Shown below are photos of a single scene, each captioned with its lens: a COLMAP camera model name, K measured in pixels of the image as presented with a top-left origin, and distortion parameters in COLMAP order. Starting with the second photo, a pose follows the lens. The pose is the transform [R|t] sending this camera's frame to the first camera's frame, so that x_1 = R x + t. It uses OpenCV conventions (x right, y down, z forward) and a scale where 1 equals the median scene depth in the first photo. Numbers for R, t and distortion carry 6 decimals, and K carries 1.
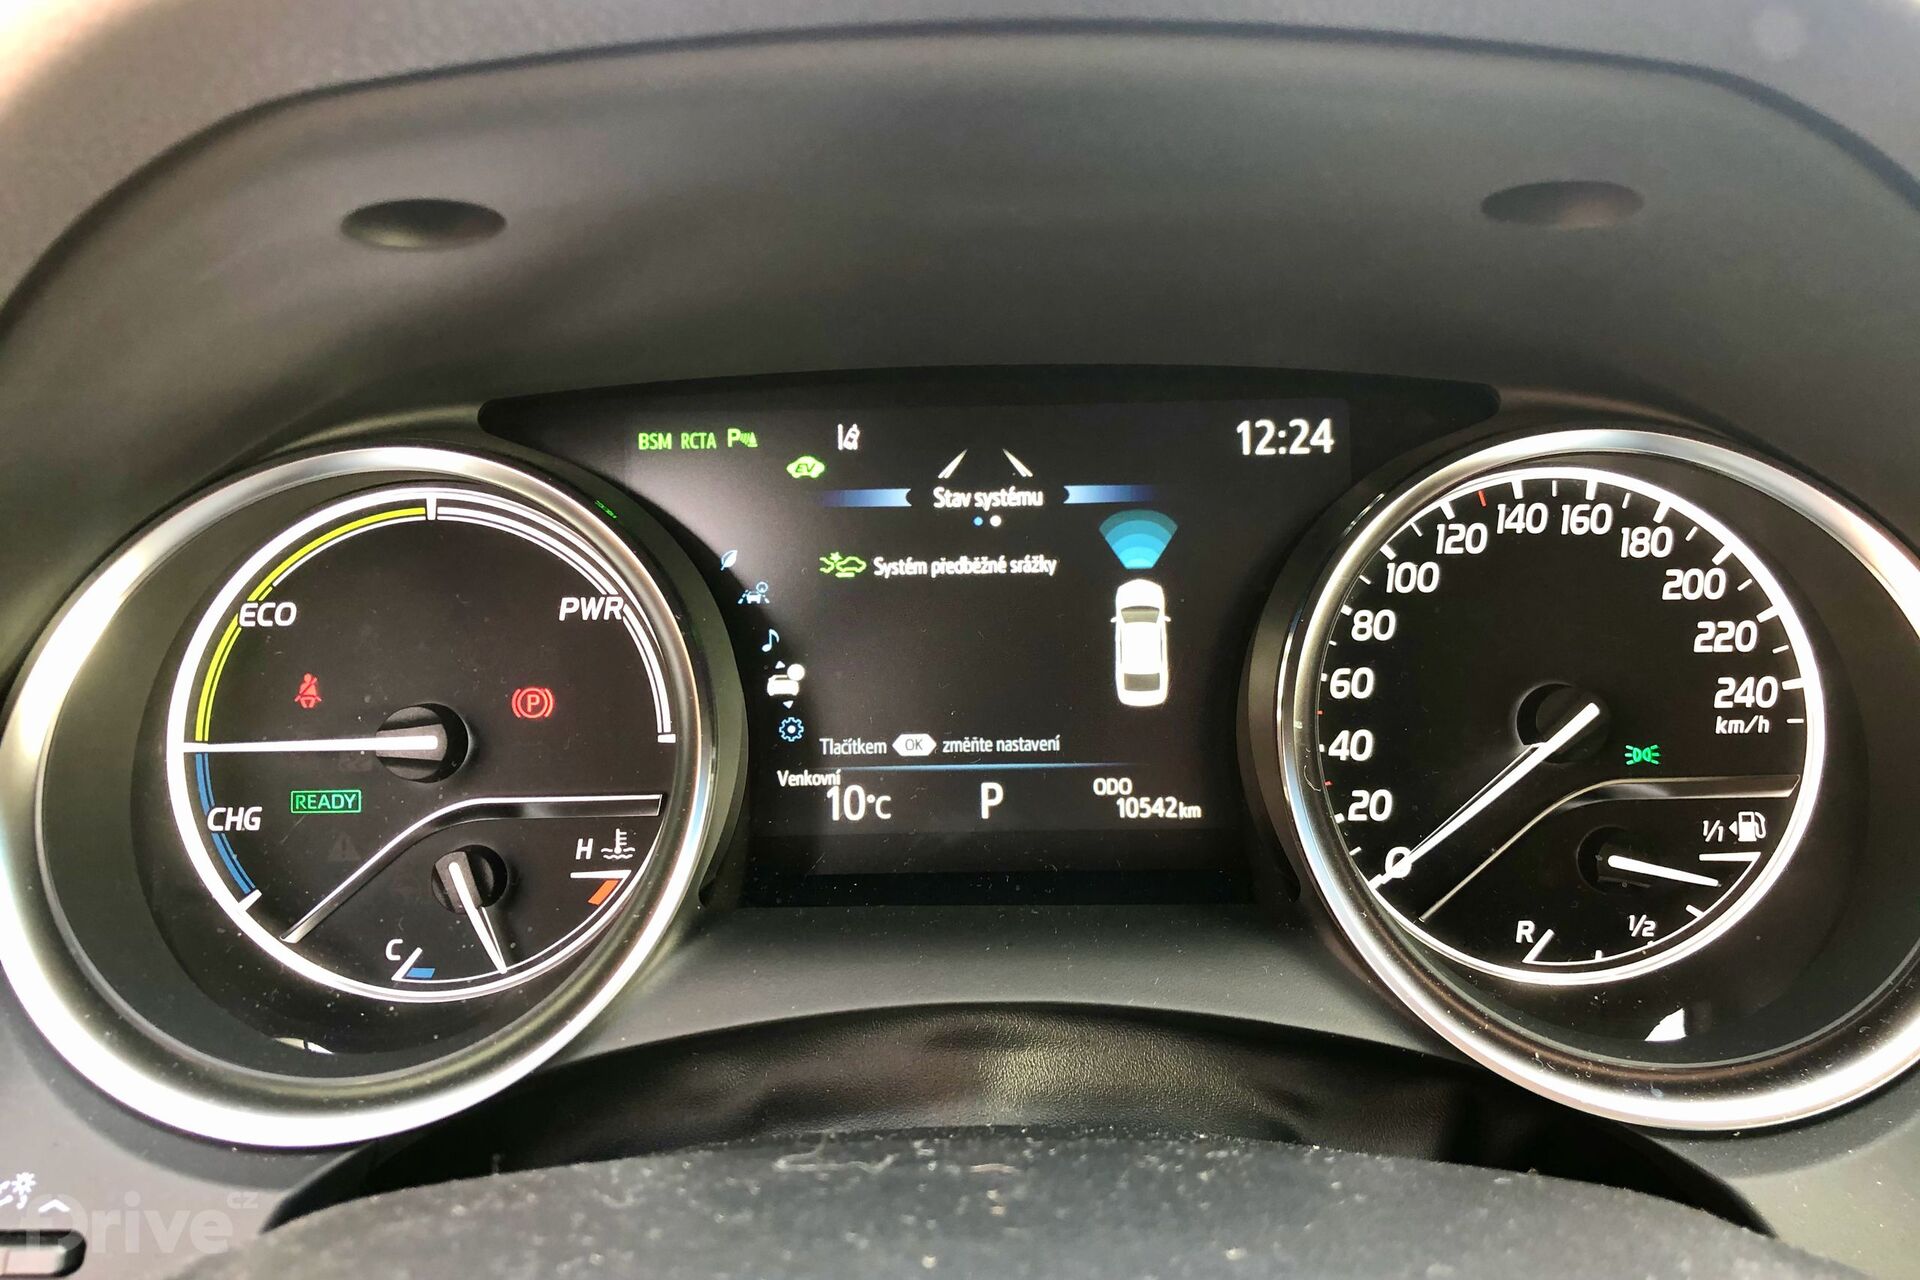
lens RADIAL K [[1605.9, 0, 960.0], [0, 1605.9, 640.0], [0, 0, 1]] dist [0.007093, 0.003181]
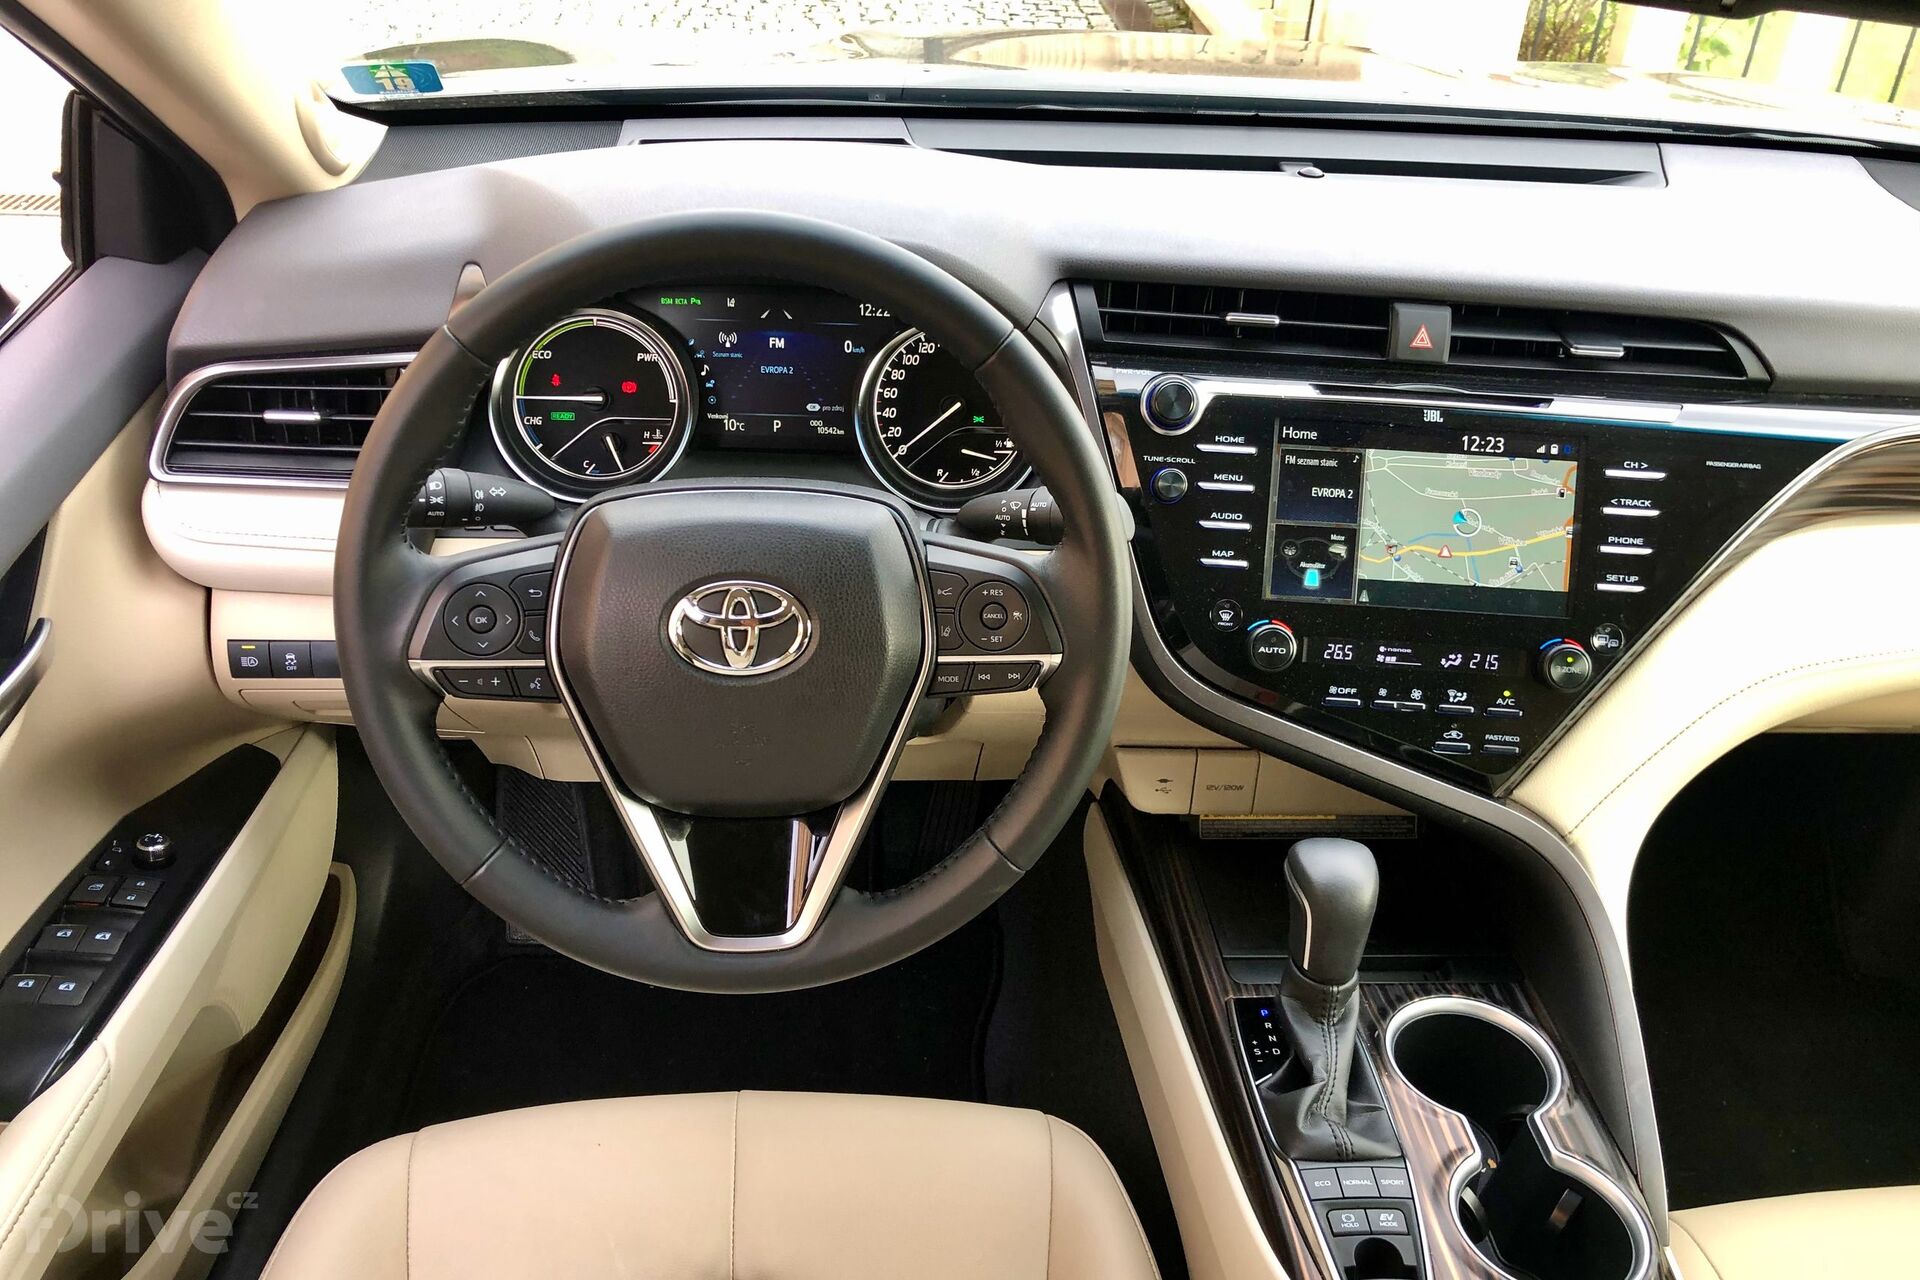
lens RADIAL K [[1631.6, 0, 968.3], [0, 1631.6, 674.7], [0, 0, 1]] dist [0.096673, -0.221841]
pose [[0.995139, 0.025382, 0.095153, 0.103543], [-0.045033, 0.976562, 0.210472, -0.118740], [-0.087580, -0.213734, 0.972958, -2.321168]]
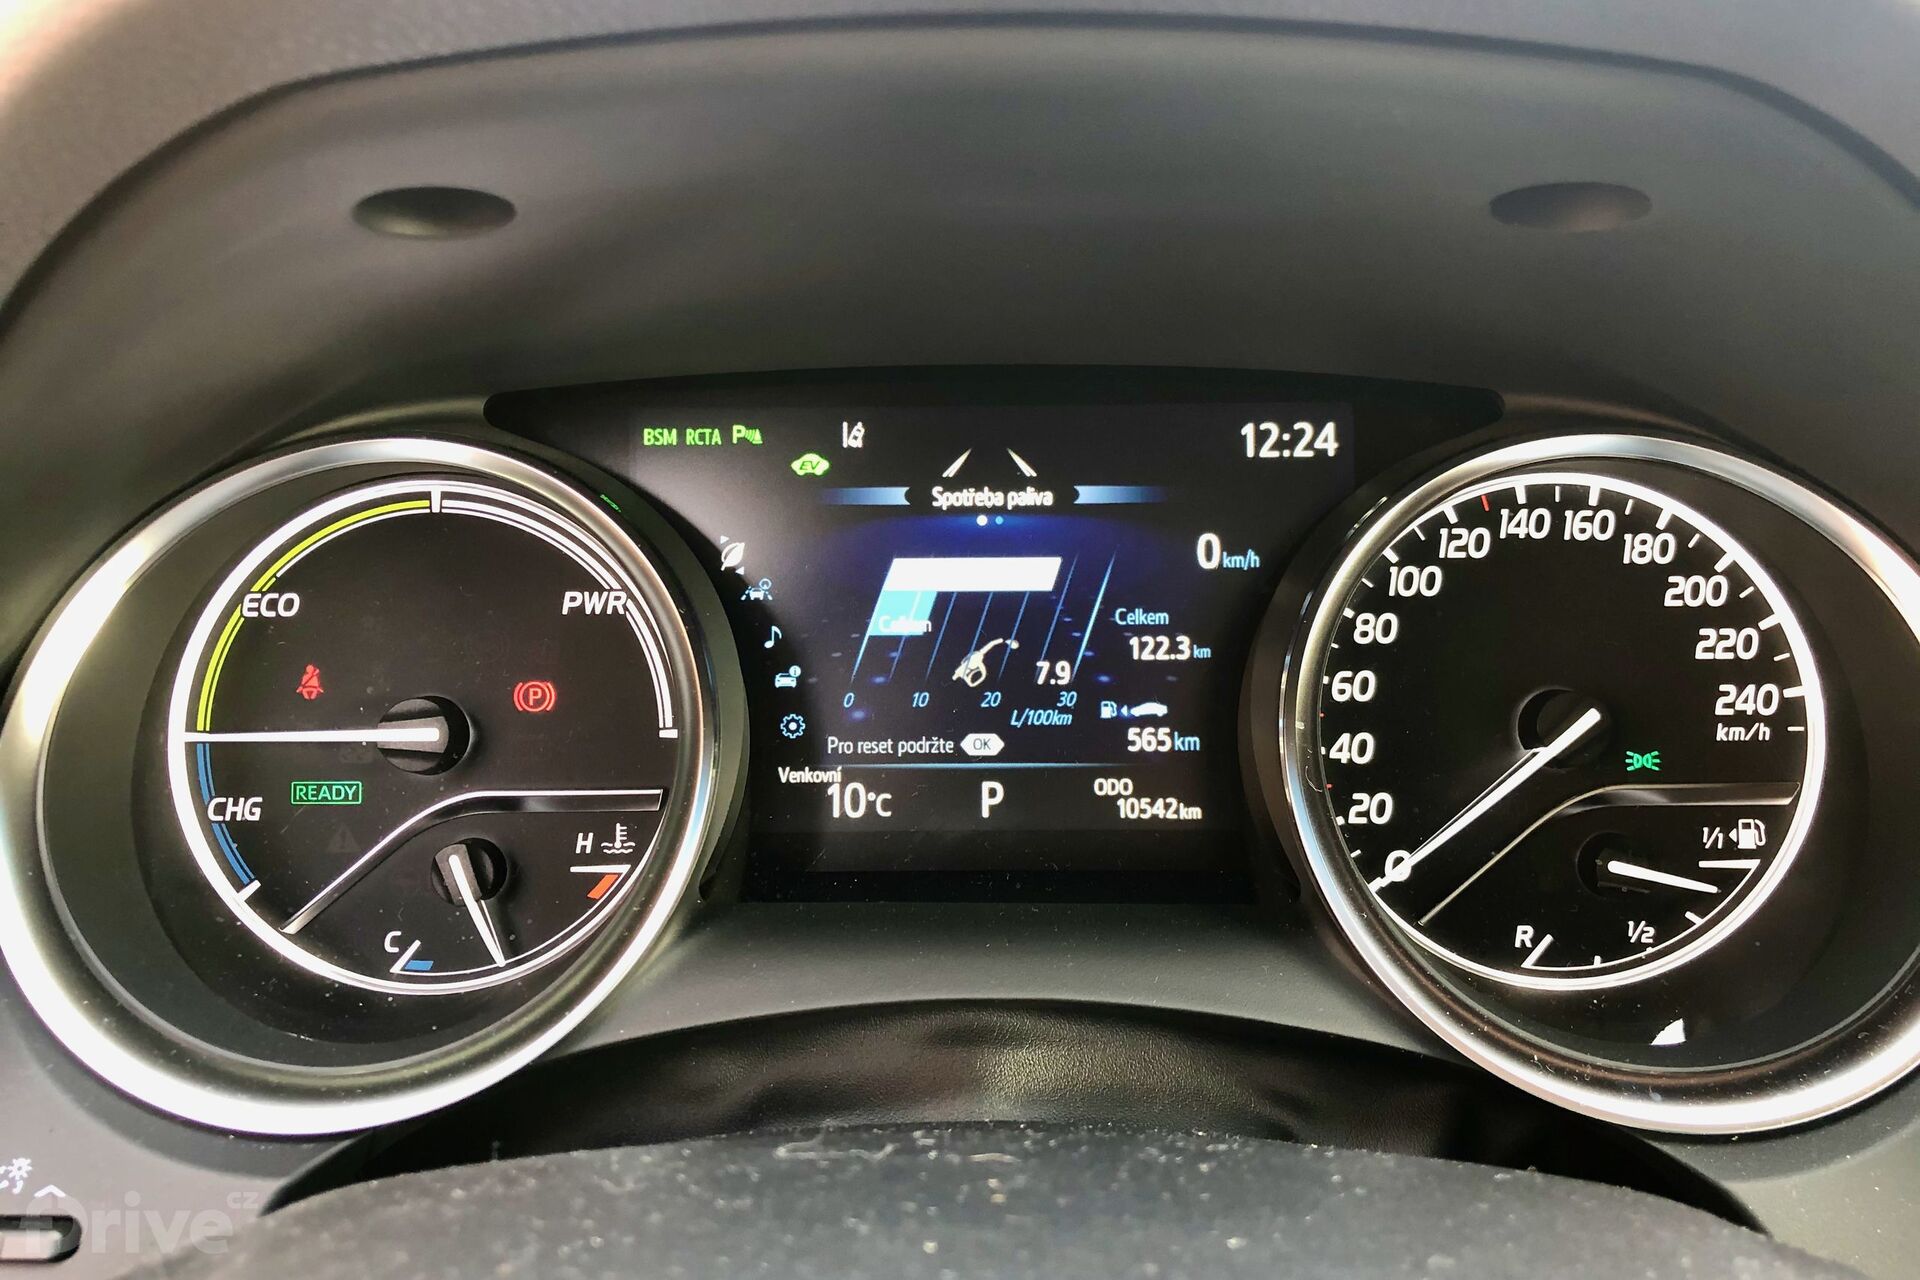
lens RADIAL K [[1605.9, 0, 960.0], [0, 1605.9, 640.0], [0, 0, 1]] dist [0.007093, 0.003181]
pose [[0.999933, 0.011482, 0.001237, -0.002796], [-0.011475, 0.999920, -0.005382, 0.006448], [-0.001298, 0.005367, 0.999985, -0.000771]]
